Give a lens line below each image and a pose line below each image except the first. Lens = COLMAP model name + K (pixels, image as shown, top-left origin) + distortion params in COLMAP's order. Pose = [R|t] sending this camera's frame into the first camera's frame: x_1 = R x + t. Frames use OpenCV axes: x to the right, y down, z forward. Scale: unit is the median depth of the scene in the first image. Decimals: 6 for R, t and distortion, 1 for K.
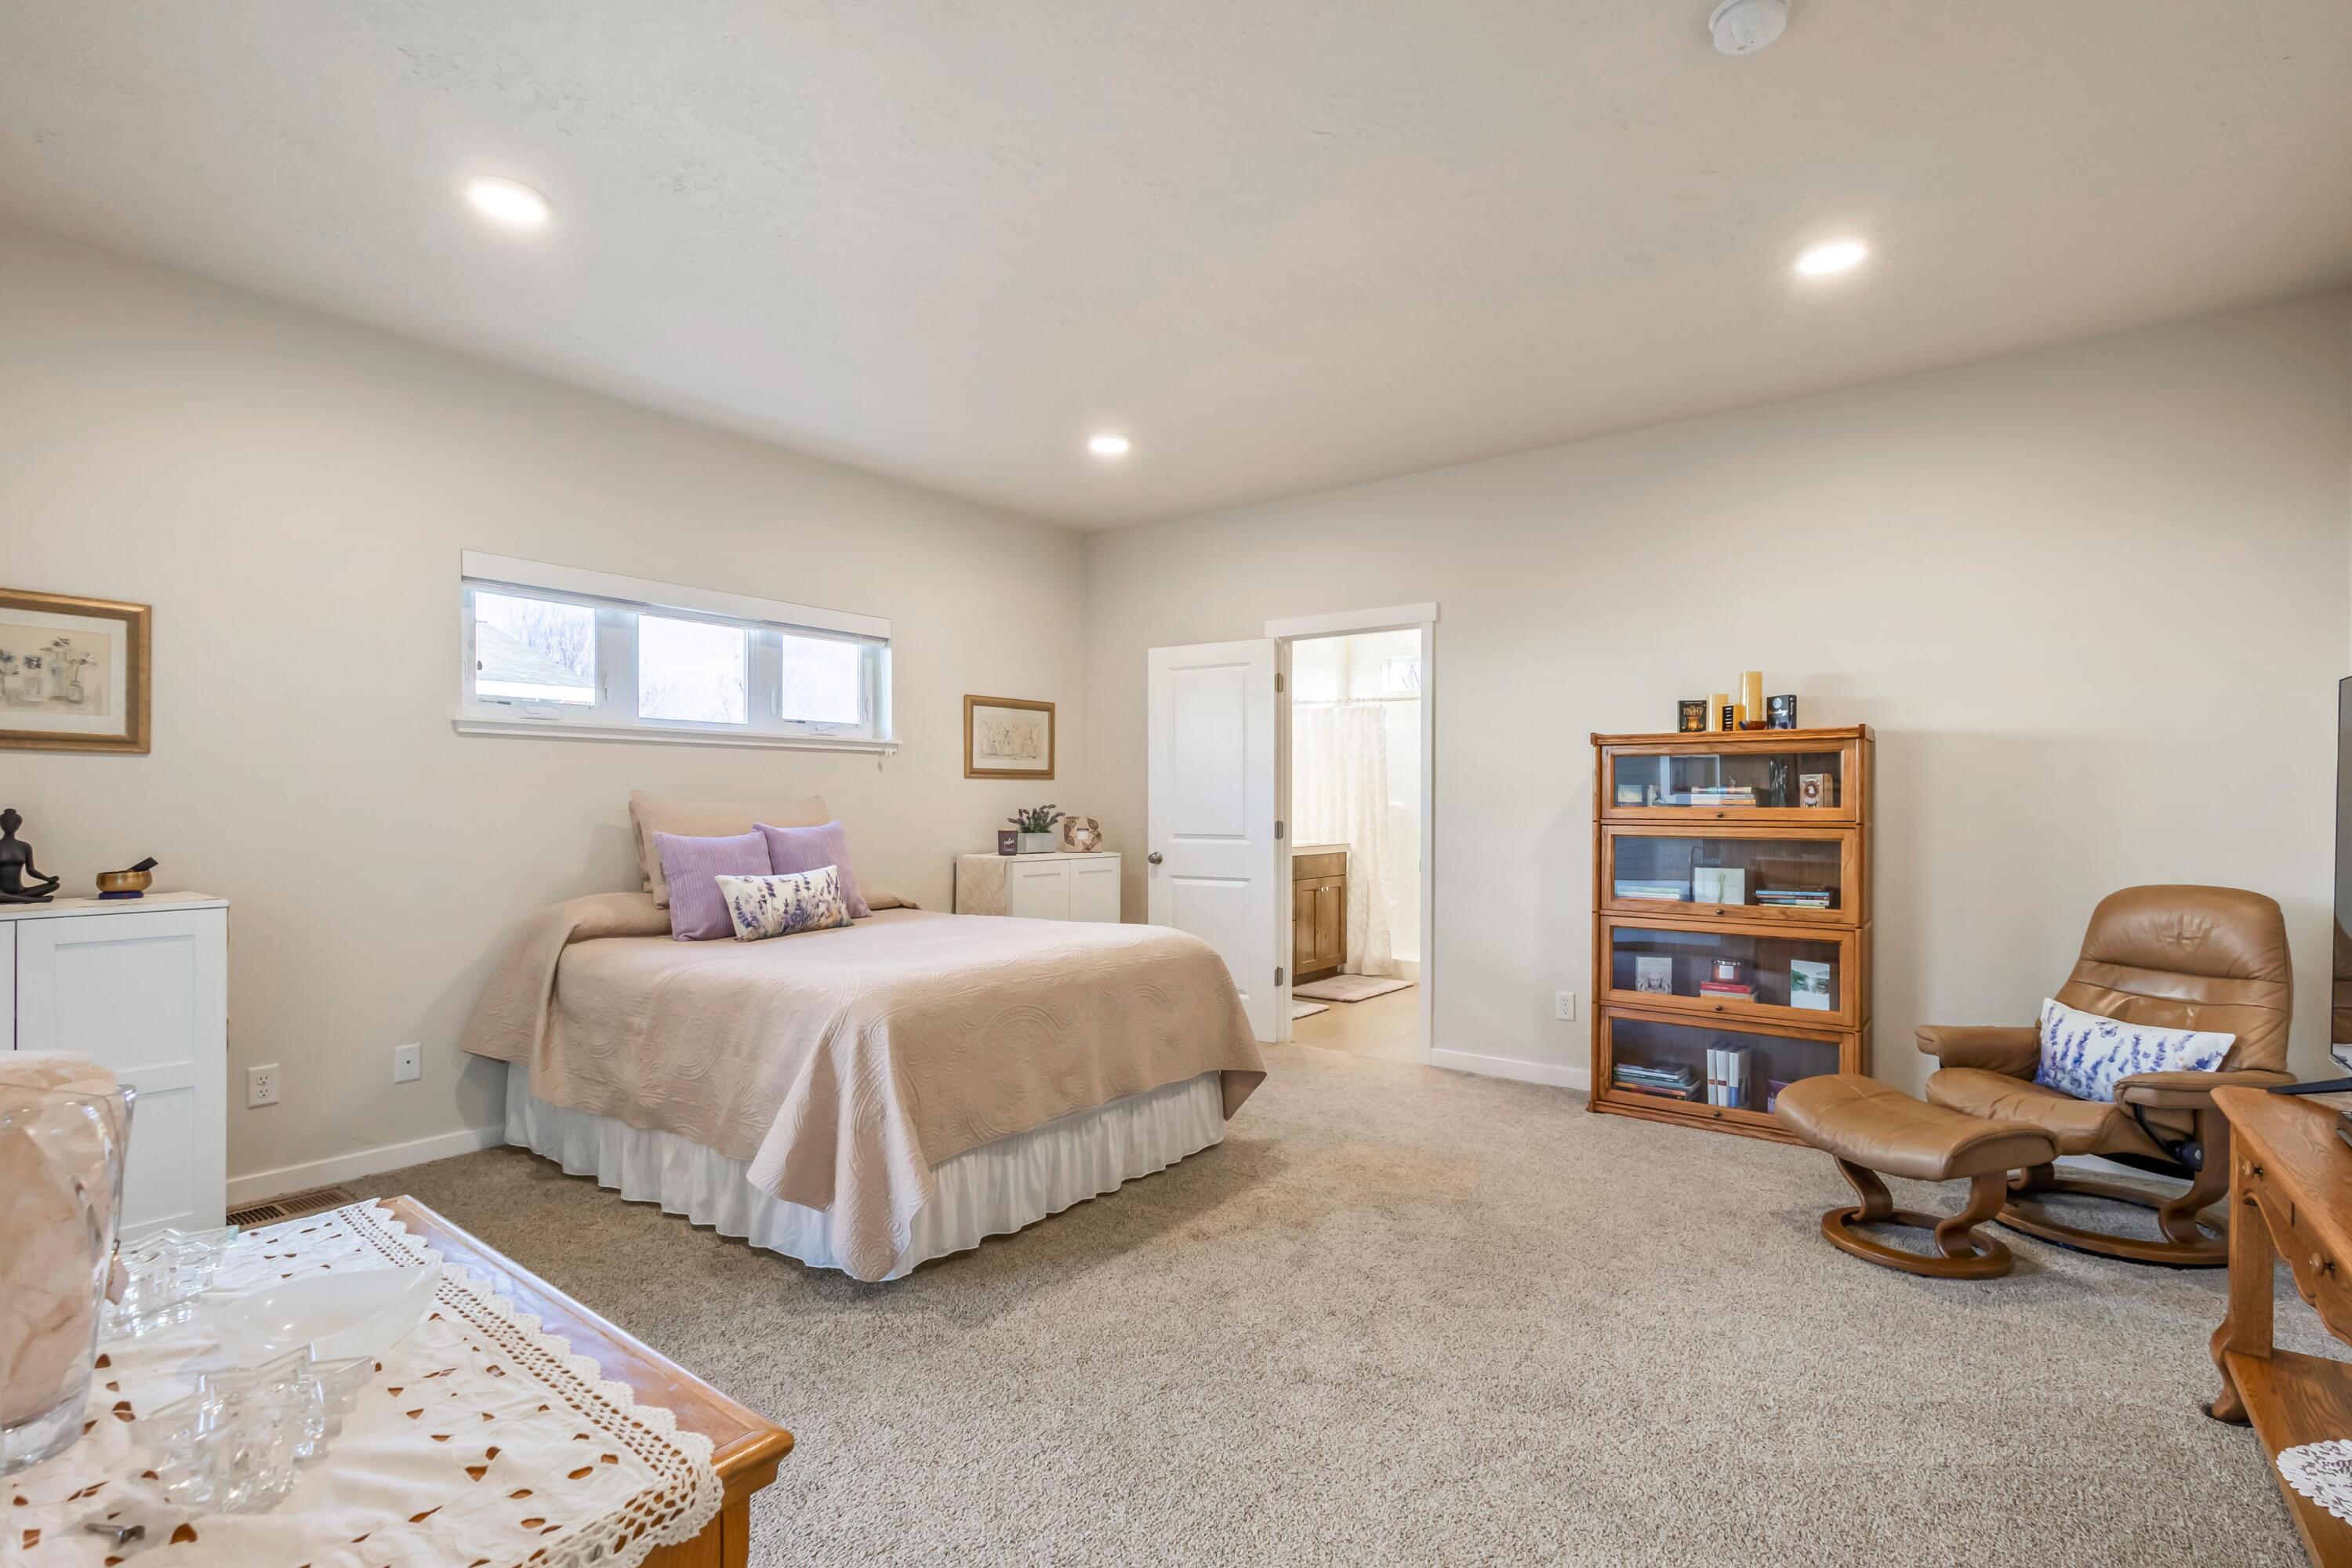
lens RADIAL K [[1084.4, 0, 1182.2], [0, 1084.4, 795.5], [0, 0, 1]] dist [0.005104, 0.000013]
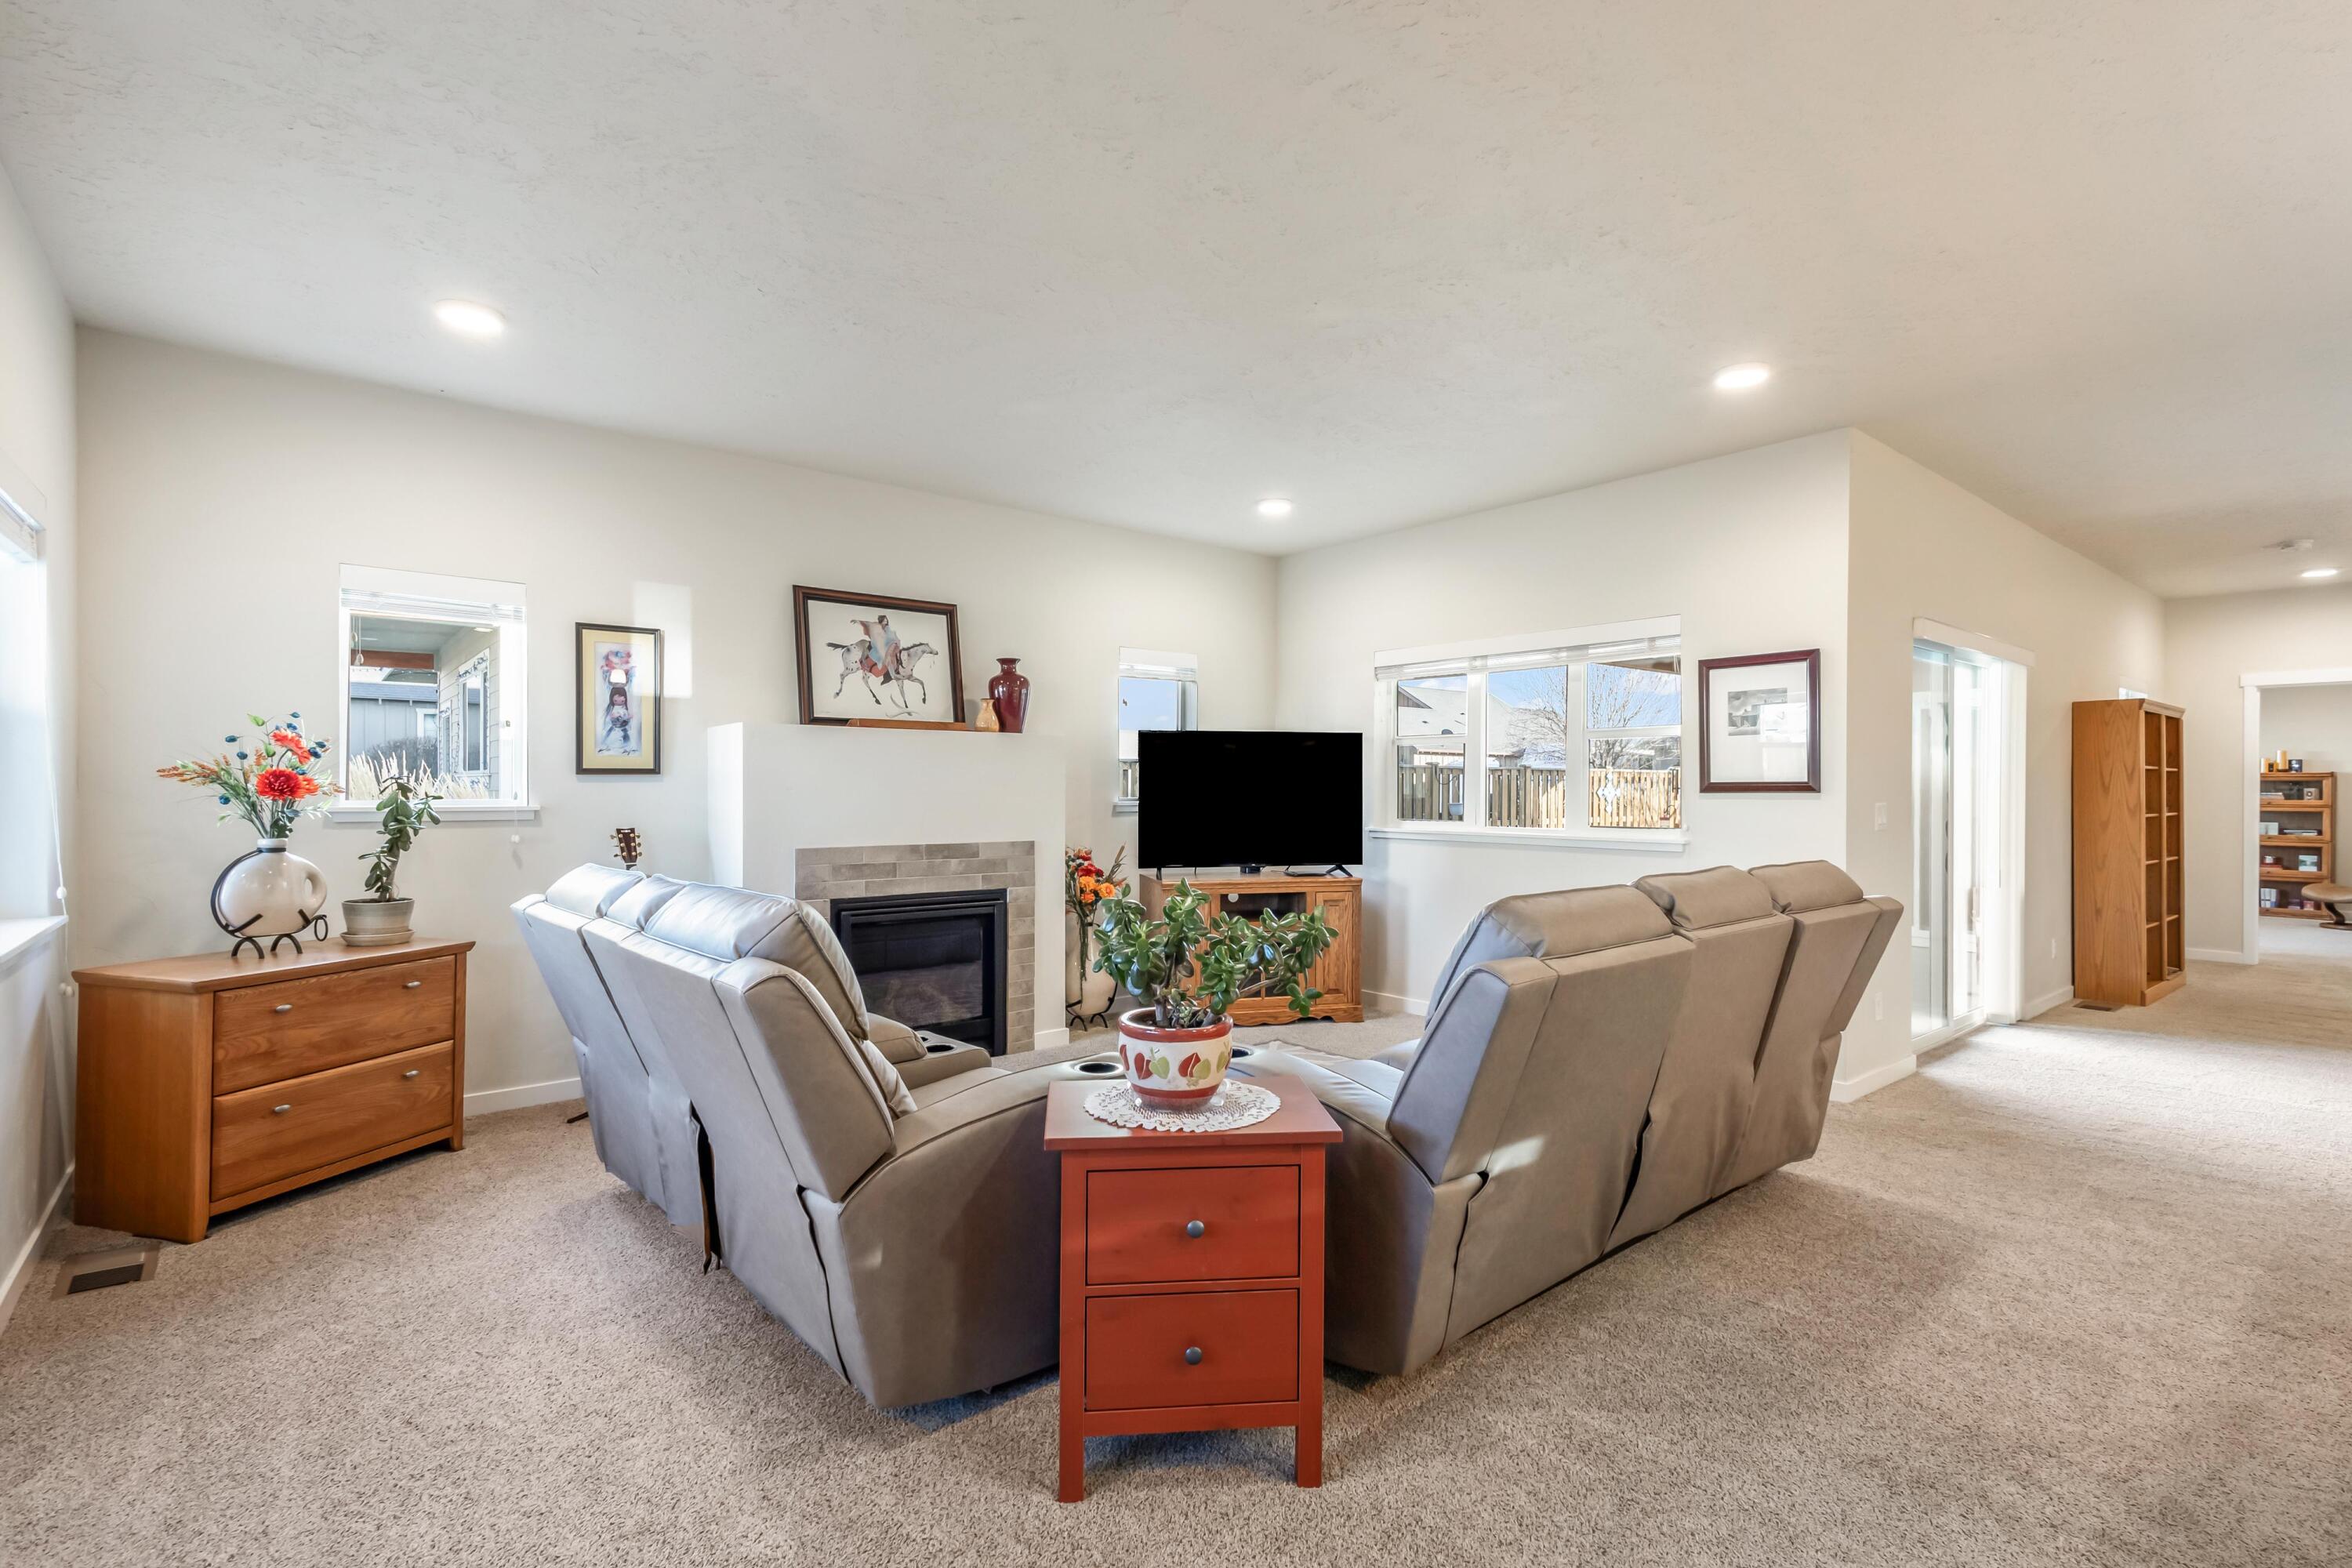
lens RADIAL K [[1077.8, 0, 1172.5], [0, 1077.8, 787.8], [0, 0, 1]] dist [0.010164, -0.000599]
pose [[0.974072, 0.001189, -0.226235, -1.613784], [-0.000532, 0.999995, 0.002968, -0.027010], [0.226237, -0.002771, 0.974068, -2.360042]]
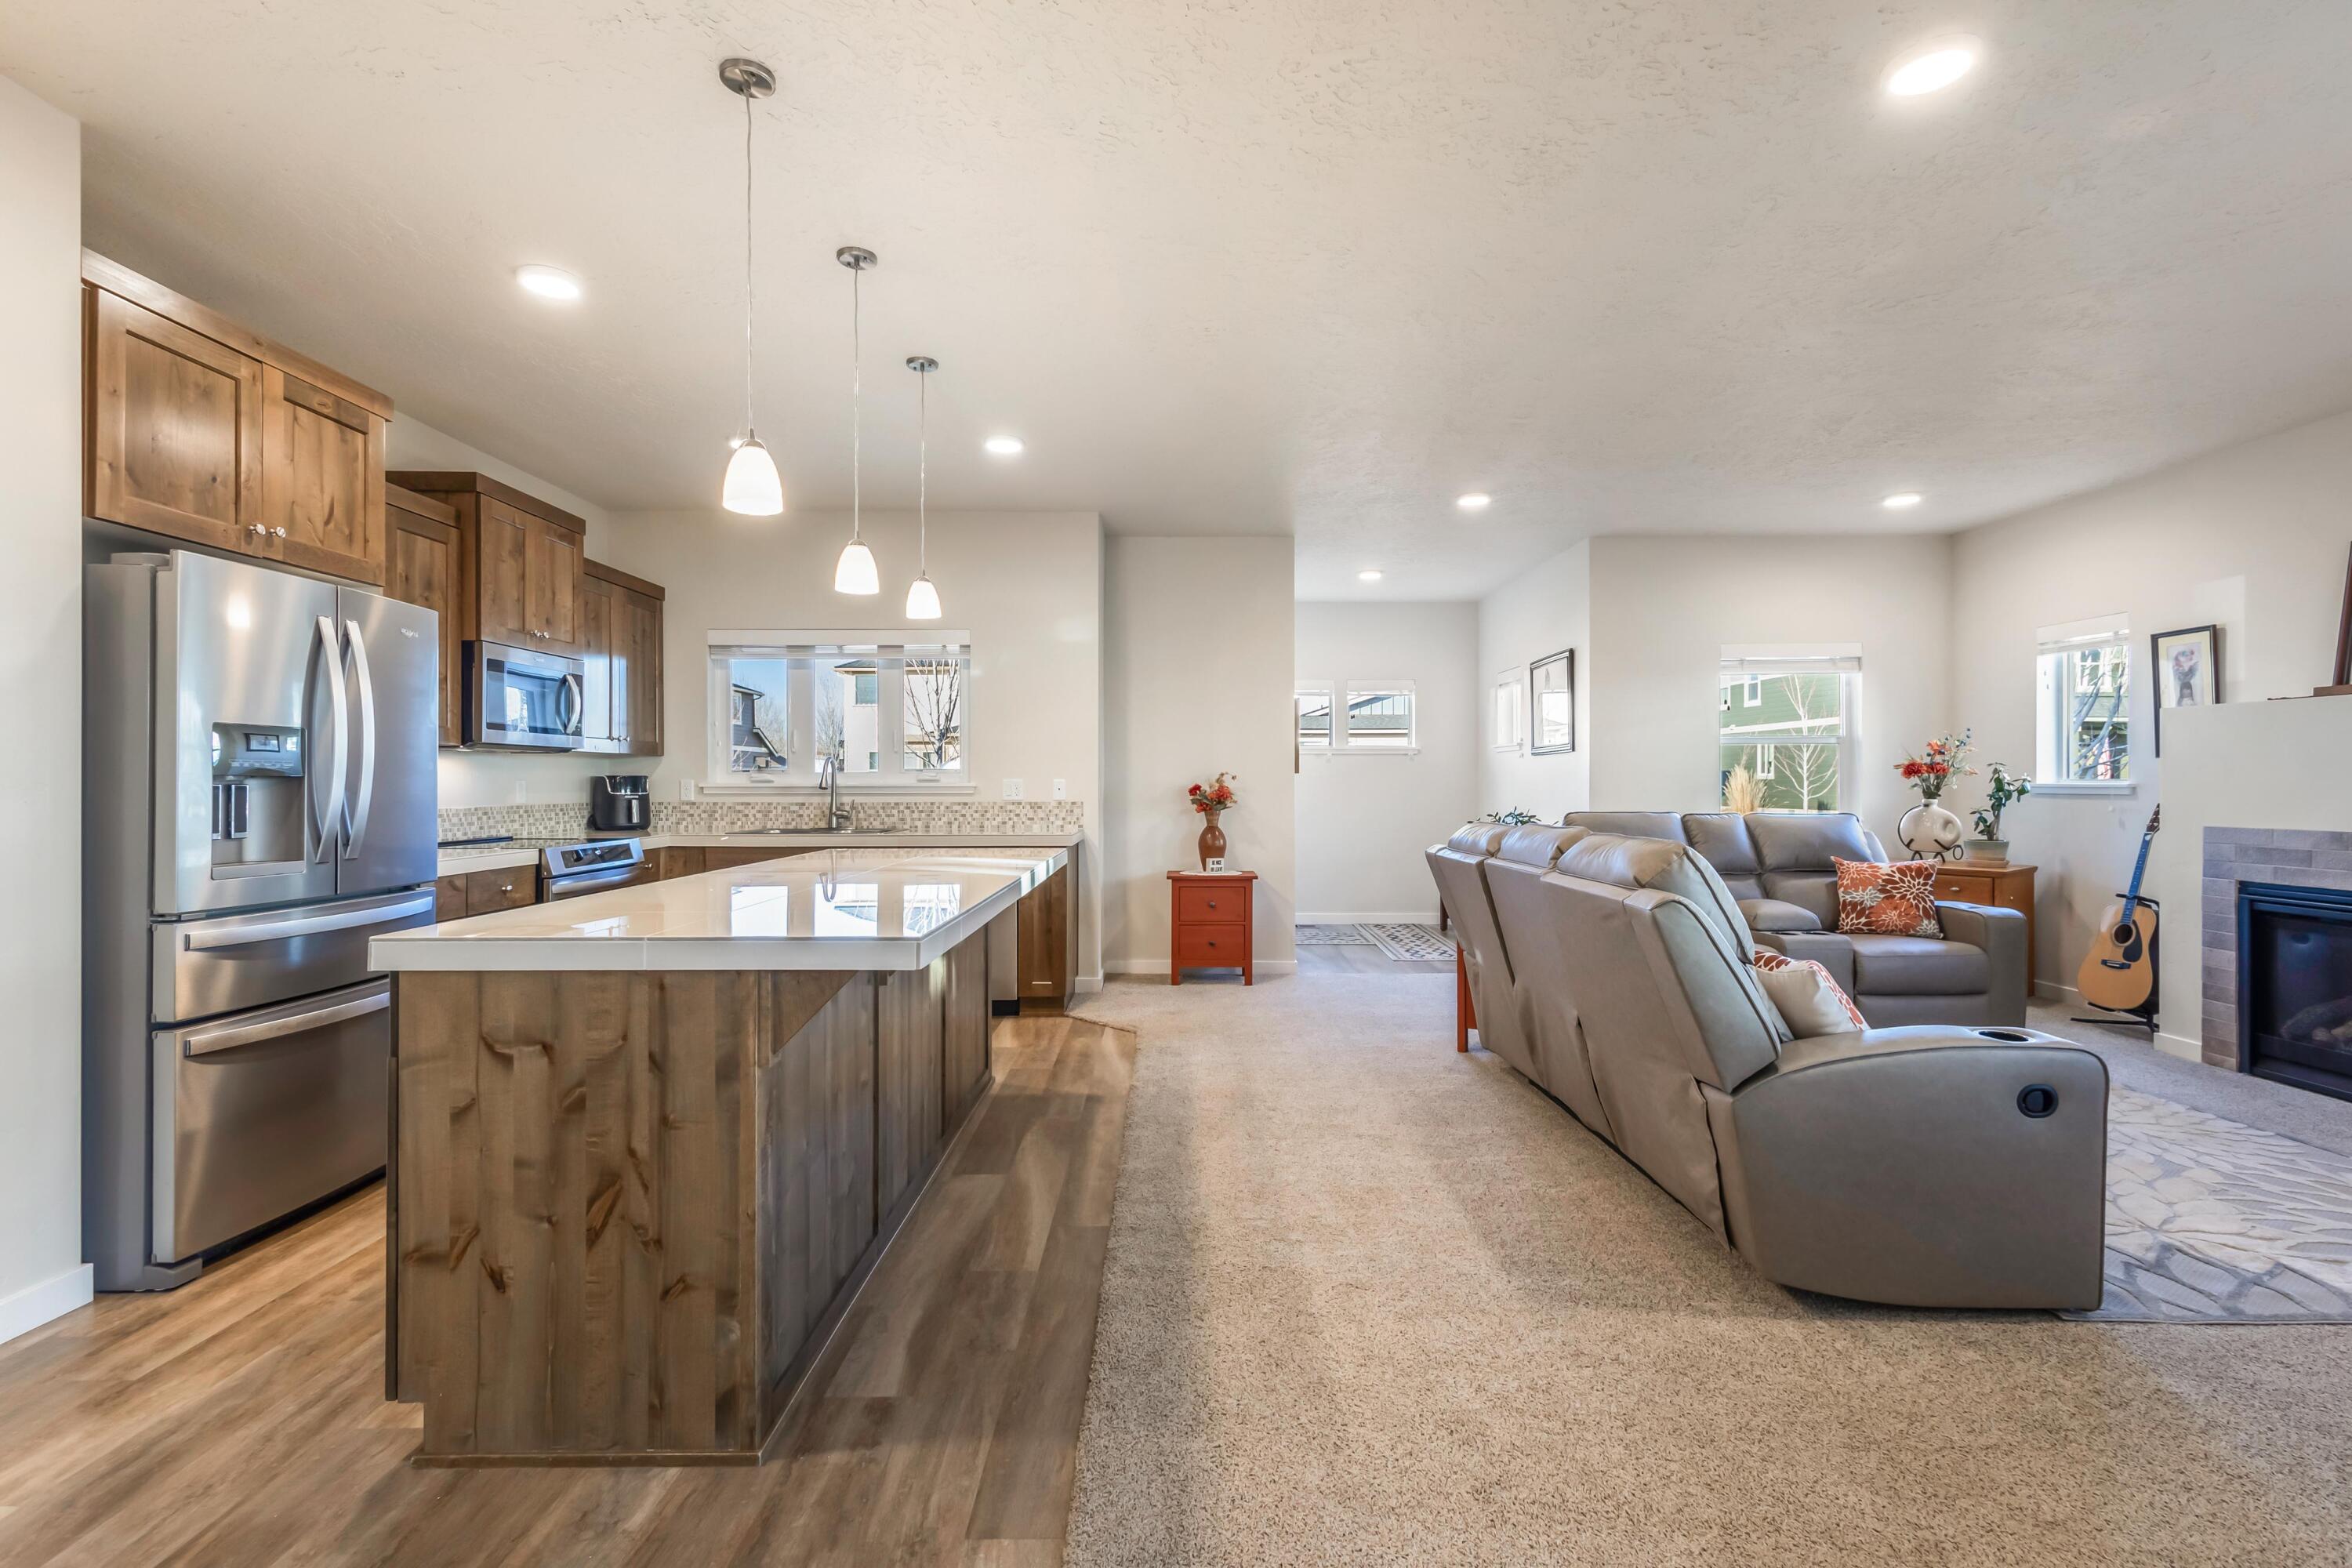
lens RADIAL K [[1075.6, 0, 1180.9], [0, 1075.6, 779.7], [0, 0, 1]] dist [0.004869, -0.000115]
pose [[-0.784714, -0.004283, -0.619844, -0.663458], [0.000042, 0.999976, -0.006963, -0.001197], [0.619858, -0.005490, -0.784695, -1.105180]]
